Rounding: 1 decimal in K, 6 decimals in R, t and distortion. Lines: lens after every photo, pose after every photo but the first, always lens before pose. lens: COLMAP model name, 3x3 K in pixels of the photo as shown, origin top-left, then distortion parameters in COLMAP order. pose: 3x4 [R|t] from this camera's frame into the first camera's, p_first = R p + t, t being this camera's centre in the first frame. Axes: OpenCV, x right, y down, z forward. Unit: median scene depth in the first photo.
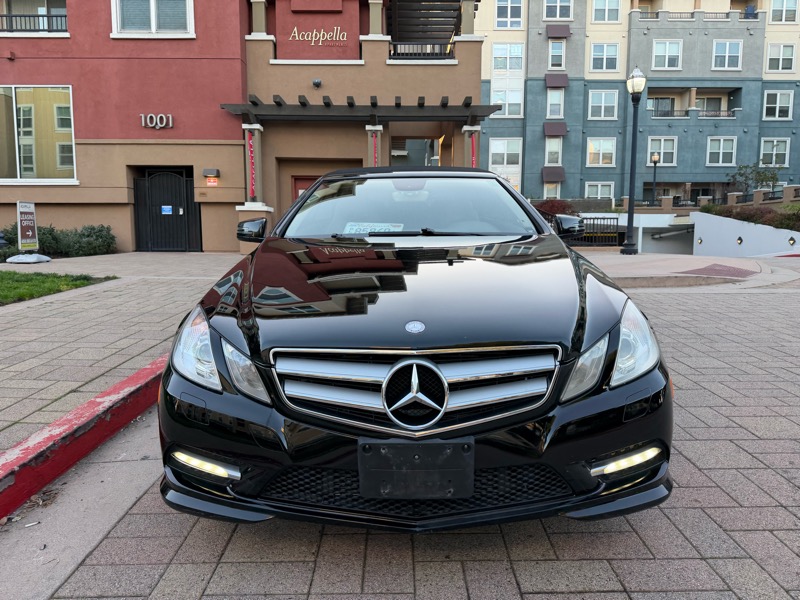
lens RADIAL K [[562.5, 0, 402.4], [0, 562.5, 294.8], [0, 0, 1]] dist [0.033038, -0.037864]
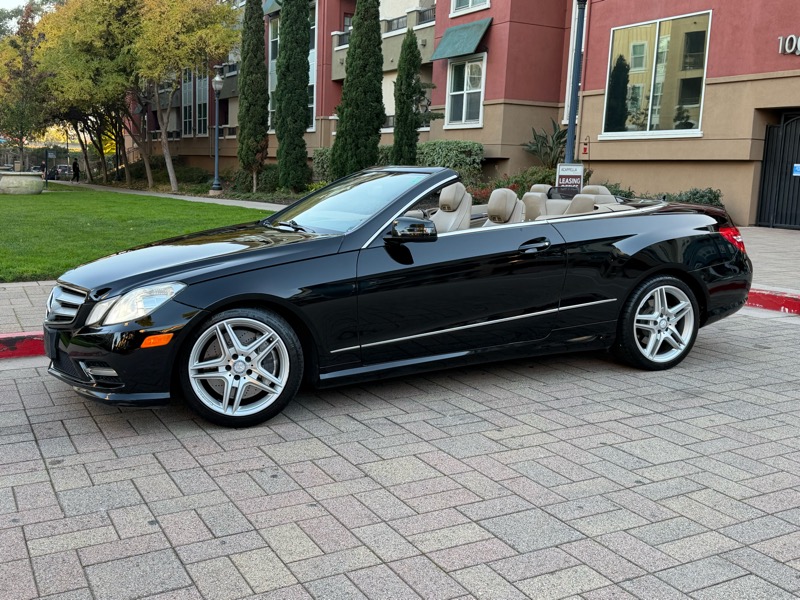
lens RADIAL K [[867.1, 0, 389.4], [0, 867.1, 299.5], [0, 0, 1]] dist [0.187131, -0.393148]
pose [[0.449937, 0.145385, -0.881147, 0.350243], [-0.131856, 0.986661, 0.095465, -0.030938], [0.883273, 0.073231, 0.463105, 0.063647]]
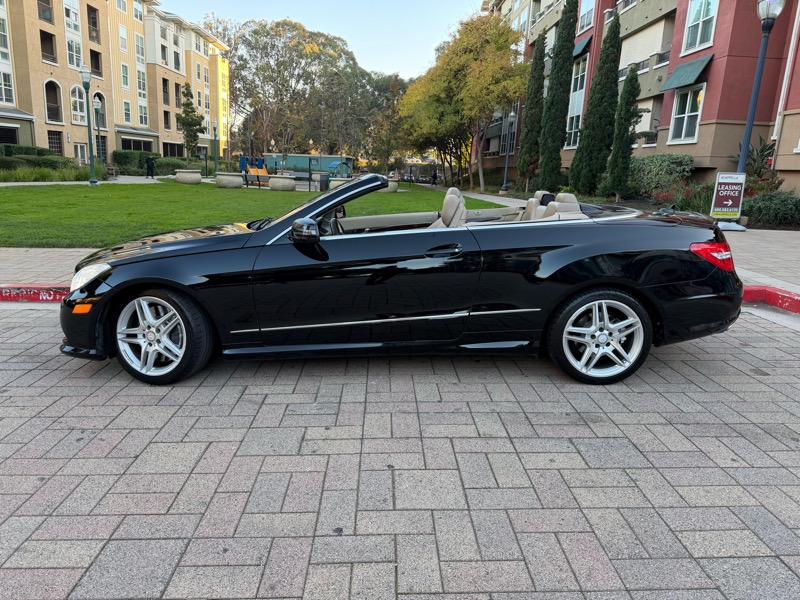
lens RADIAL K [[559.9, 0, 395.0], [0, 559.9, 295.6], [0, 0, 1]] dist [0.038440, -0.042683]
pose [[0.014551, 0.223801, -0.974526, 0.293827], [-0.148711, 0.964274, 0.219226, -0.056598], [0.988774, 0.141733, 0.047313, 0.248994]]
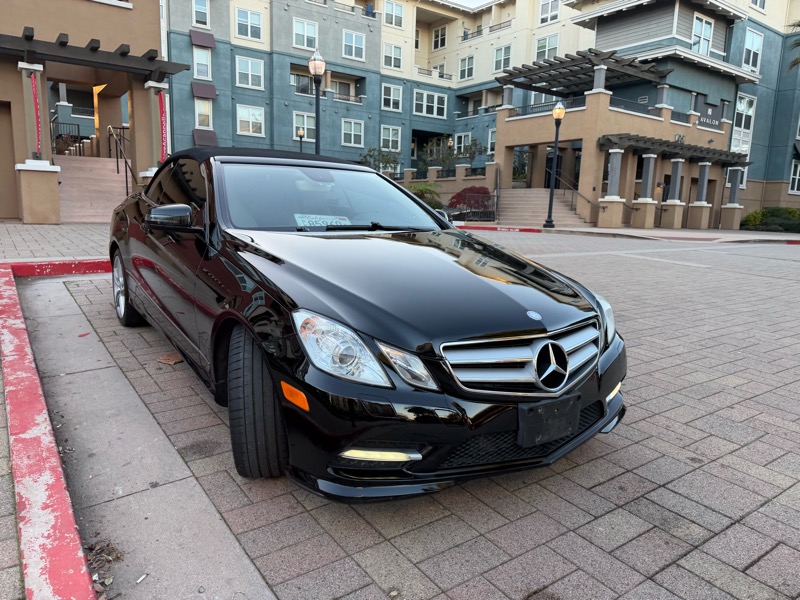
lens RADIAL K [[563.9, 0, 398.4], [0, 563.9, 300.4], [0, 0, 1]] dist [0.024584, -0.029124]
pose [[0.814056, -0.070307, 0.576515, -0.110487], [0.029593, 0.996378, 0.079724, -0.010256], [-0.580032, -0.047839, 0.813188, 0.012474]]
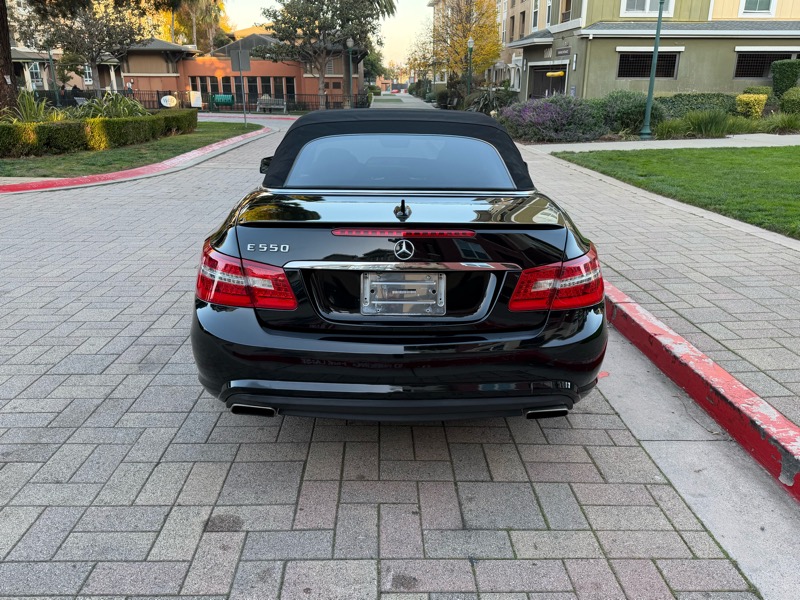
lens RADIAL K [[638.7, 0, 400.3], [0, 638.7, 302.4], [0, 0, 1]] dist [0.048379, -0.063744]
pose [[-0.999680, 0.004846, -0.024835, 0.008670], [-0.006200, 0.904667, 0.426075, -0.103925], [0.024532, 0.426093, -0.904347, 0.552489]]
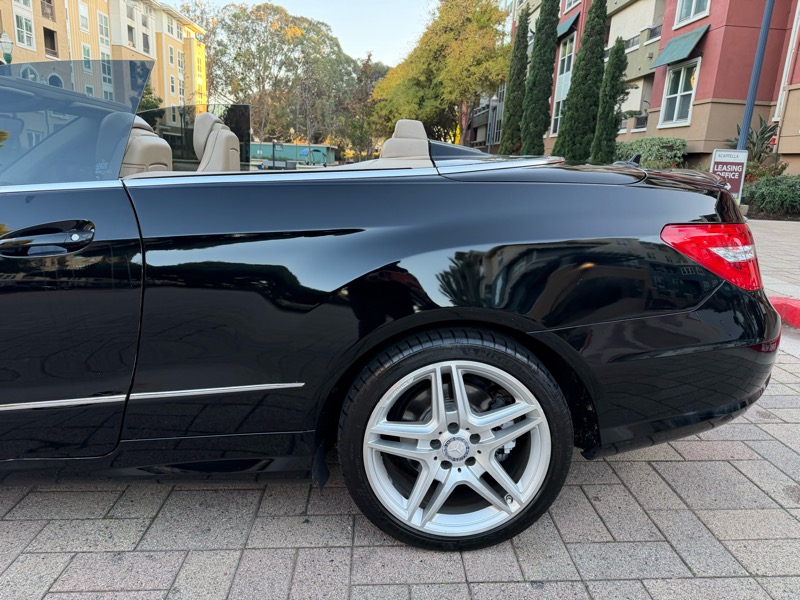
lens RADIAL K [[566.0, 0, 399.0], [0, 566.0, 302.3], [0, 0, 1]] dist [0.011057, -0.011710]
pose [[0.032176, 0.243765, -0.969301, 0.157007], [-0.153450, 0.959510, 0.236209, -0.047584], [0.987633, 0.141138, 0.068279, 0.330046]]
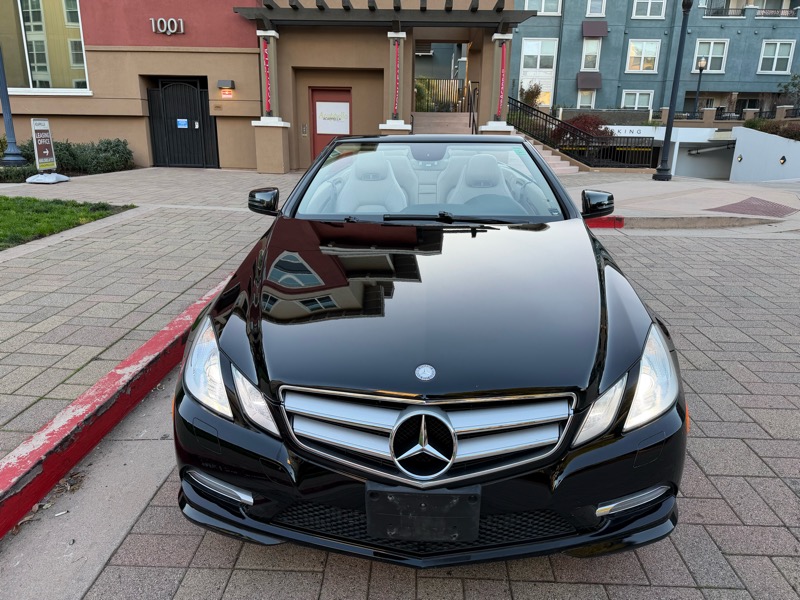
lens RADIAL K [[565.1, 0, 397.6], [0, 565.1, 303.5], [0, 0, 1]] dist [0.008370, -0.007668]
pose [[0.998766, 0.029011, -0.040309, 0.001215], [-0.021461, 0.984067, 0.176496, -0.025750], [0.044787, -0.175413, 0.983476, 0.006207]]
